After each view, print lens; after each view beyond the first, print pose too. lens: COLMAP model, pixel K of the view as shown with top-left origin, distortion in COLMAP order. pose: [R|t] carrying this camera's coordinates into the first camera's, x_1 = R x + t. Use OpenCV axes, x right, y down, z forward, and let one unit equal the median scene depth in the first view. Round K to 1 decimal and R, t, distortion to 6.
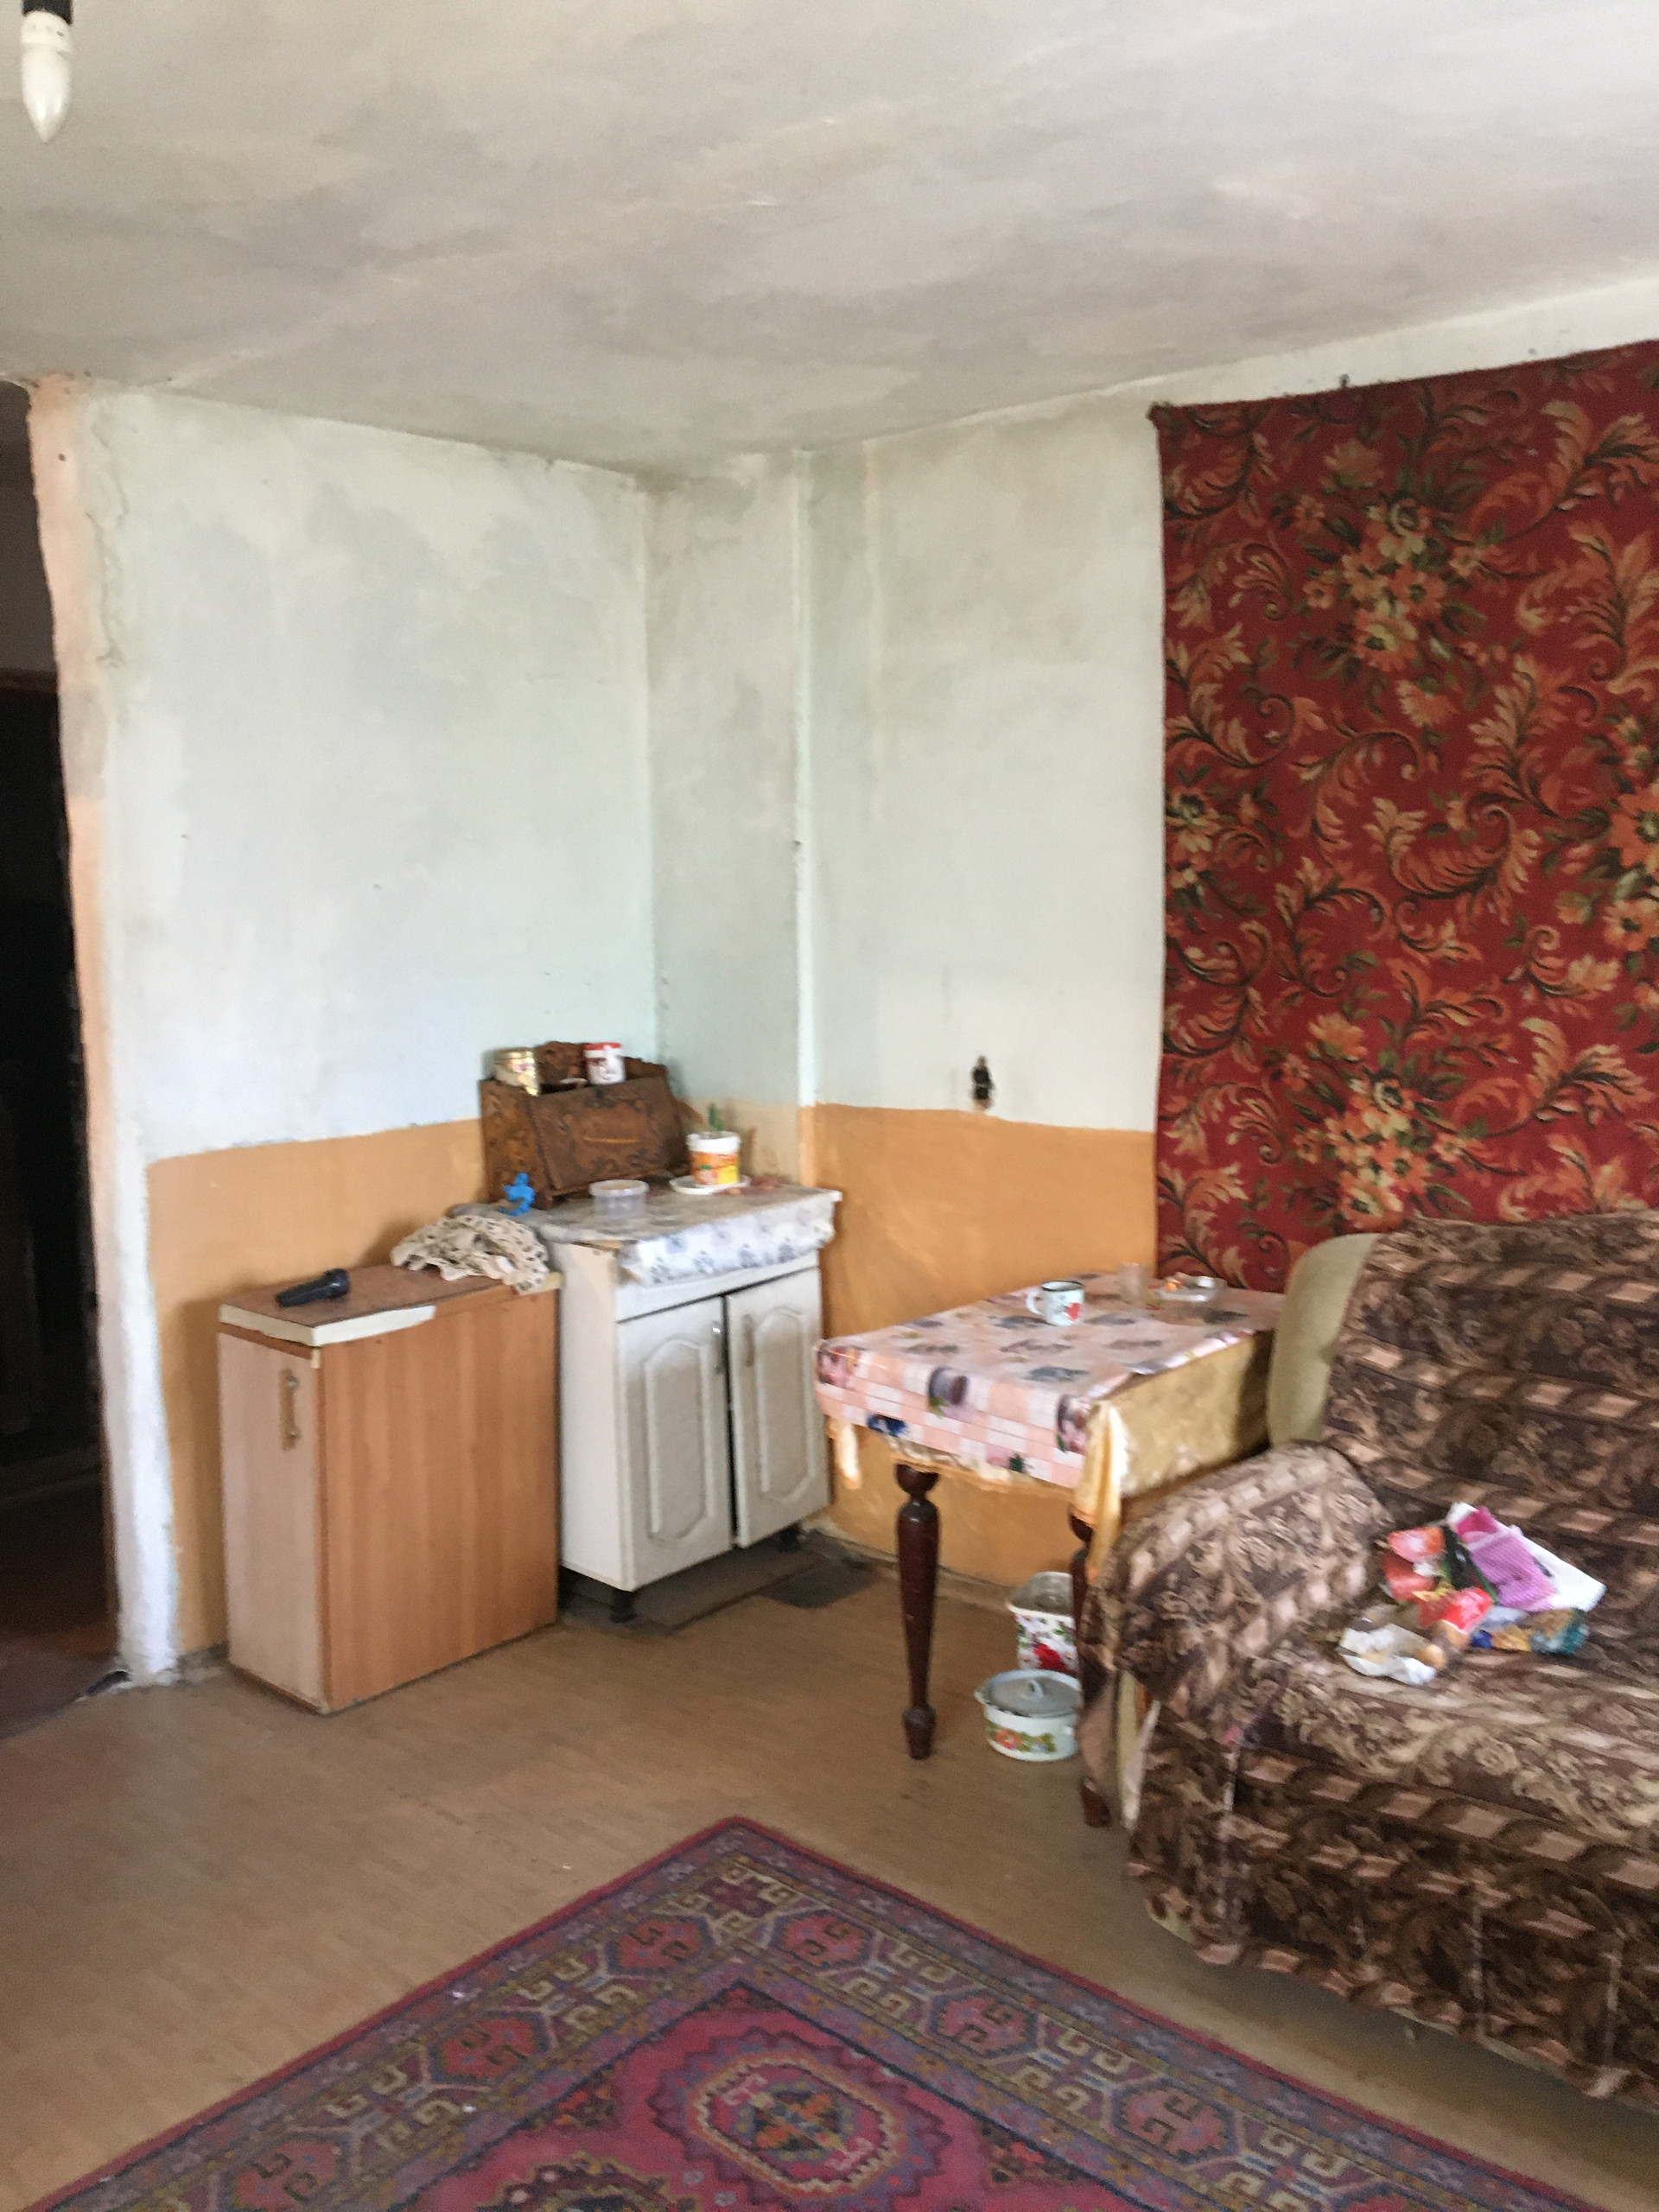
lens RADIAL K [[1865.8, 0, 829.3], [0, 1865.8, 1120.9], [0, 0, 1]] dist [-0.001488, -0.018854]
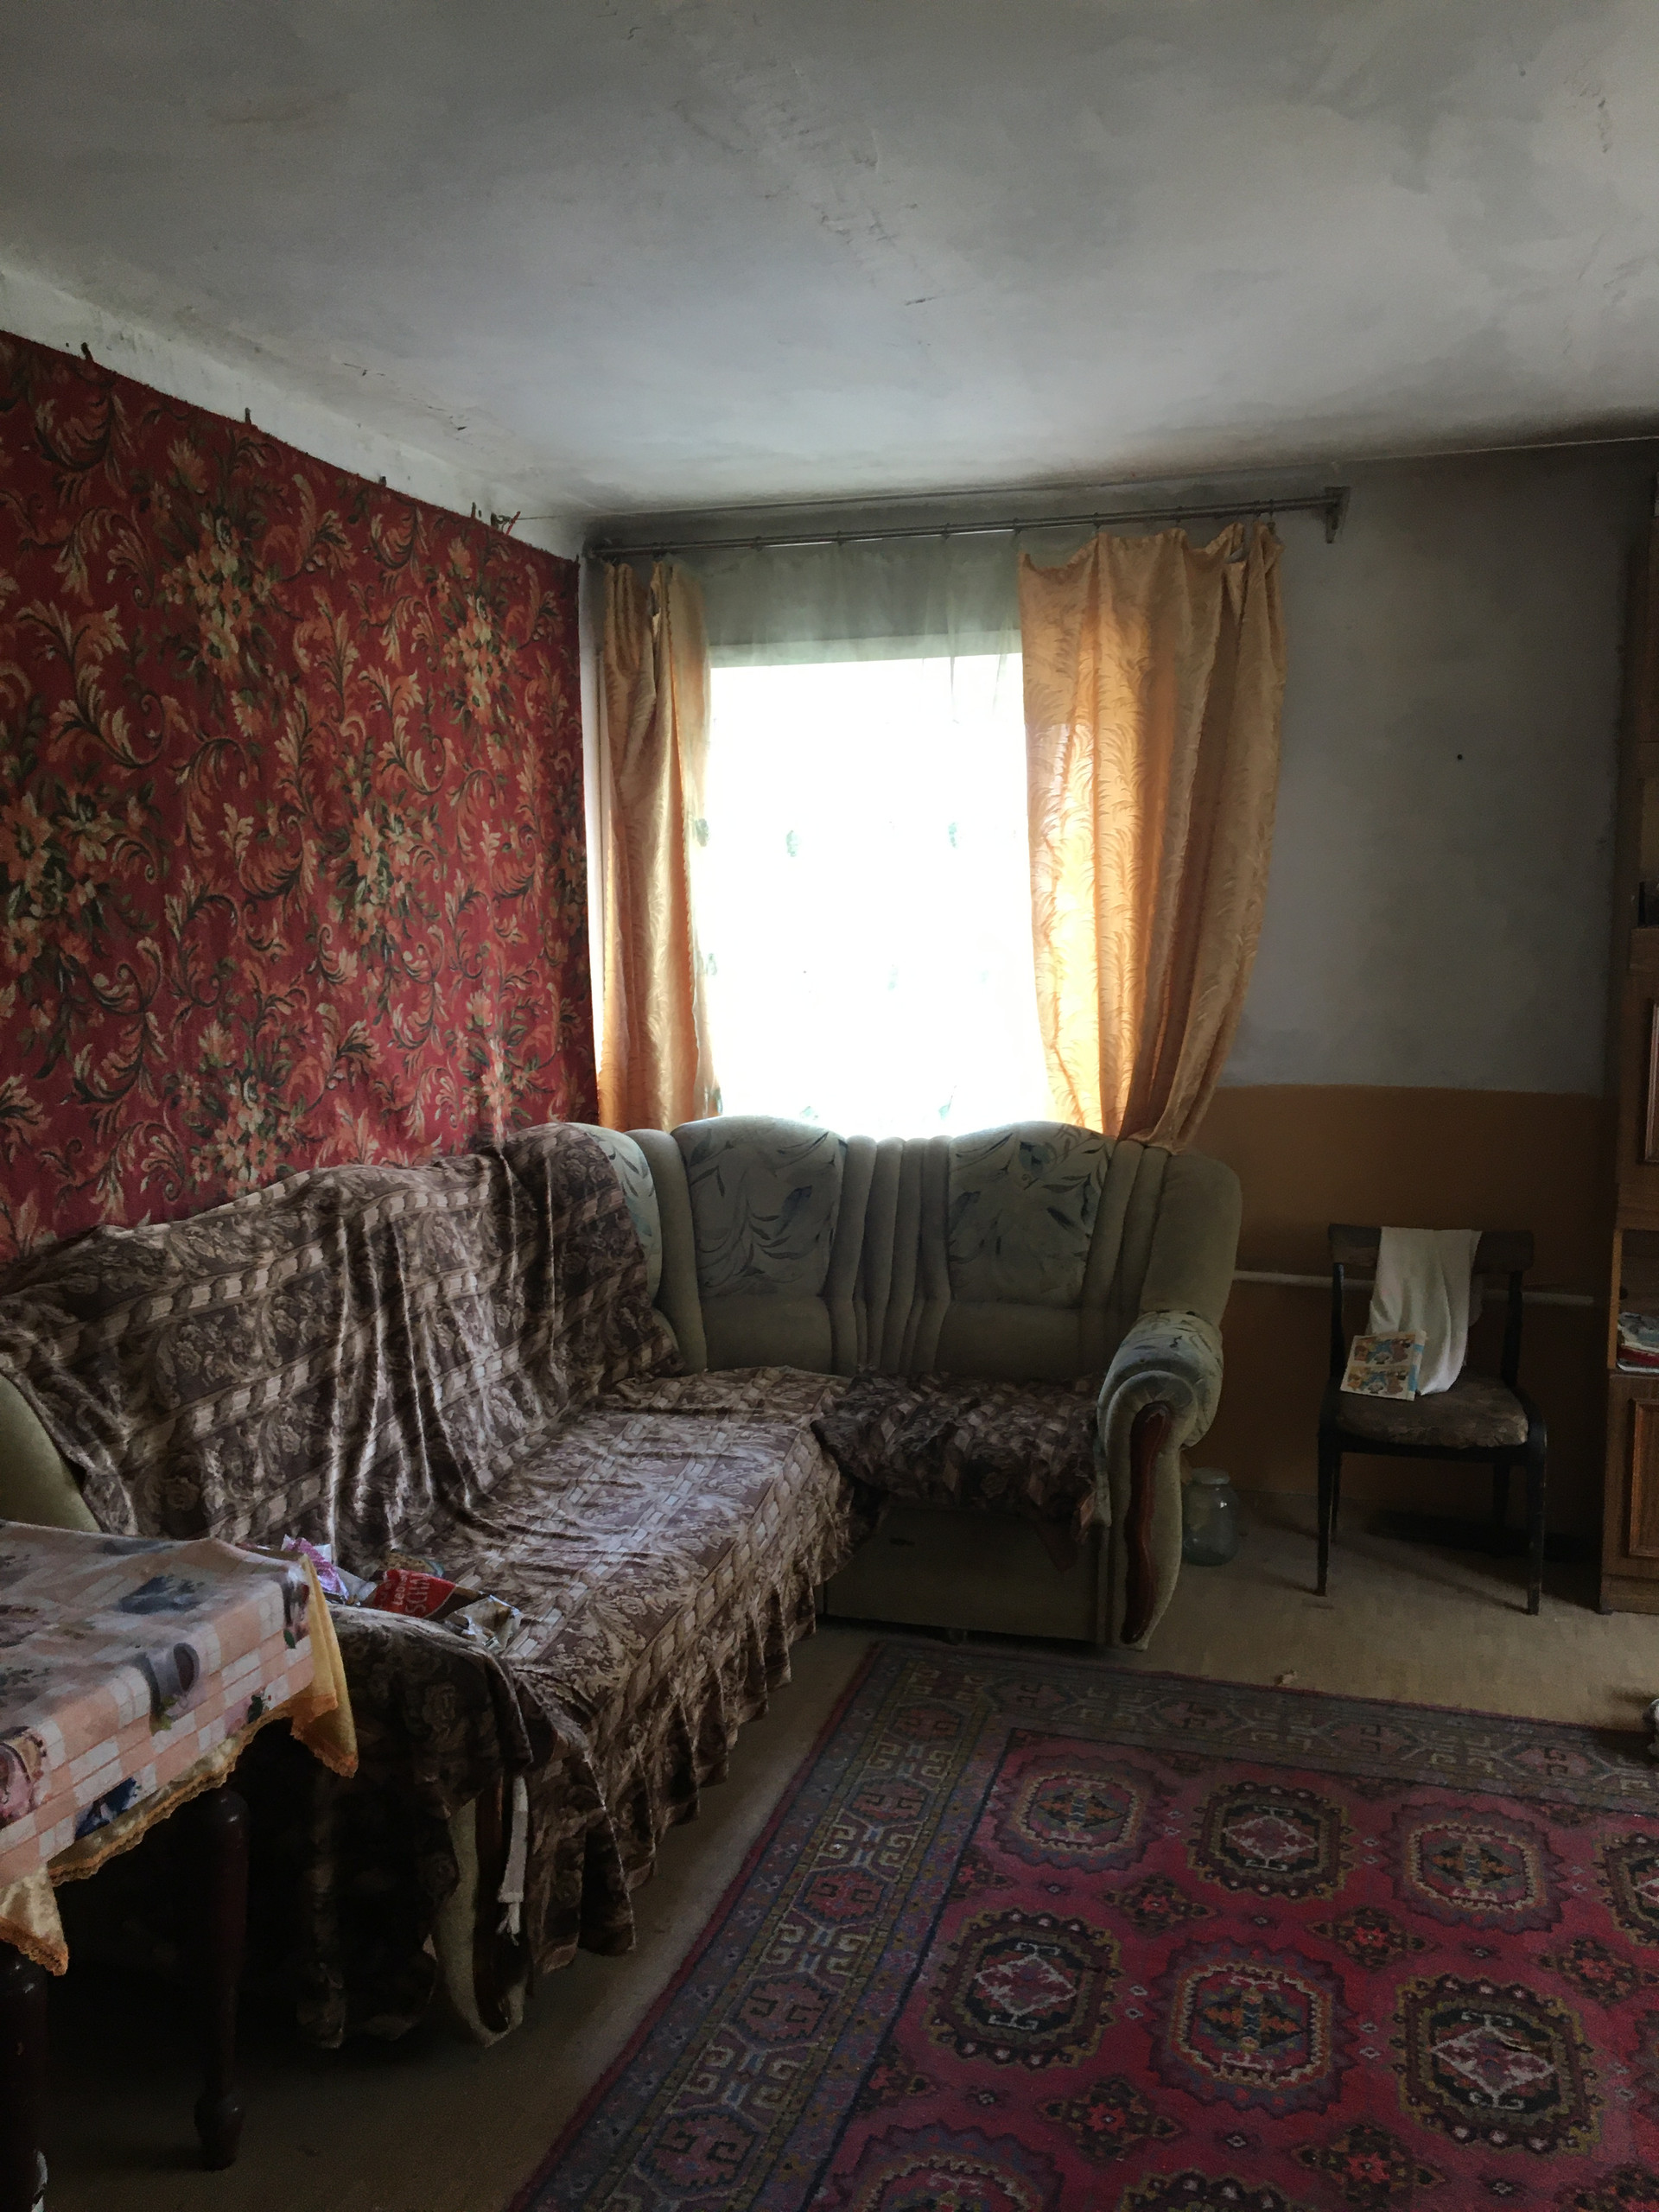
lens RADIAL K [[1865.8, 0, 828.0], [0, 1865.8, 1091.0], [0, 0, 1]] dist [-0.001488, -0.018854]
pose [[-0.427662, -0.134569, 0.893866, -0.747847], [0.123372, 0.970914, 0.205195, -0.184151], [-0.895480, 0.198032, -0.398621, 1.108782]]
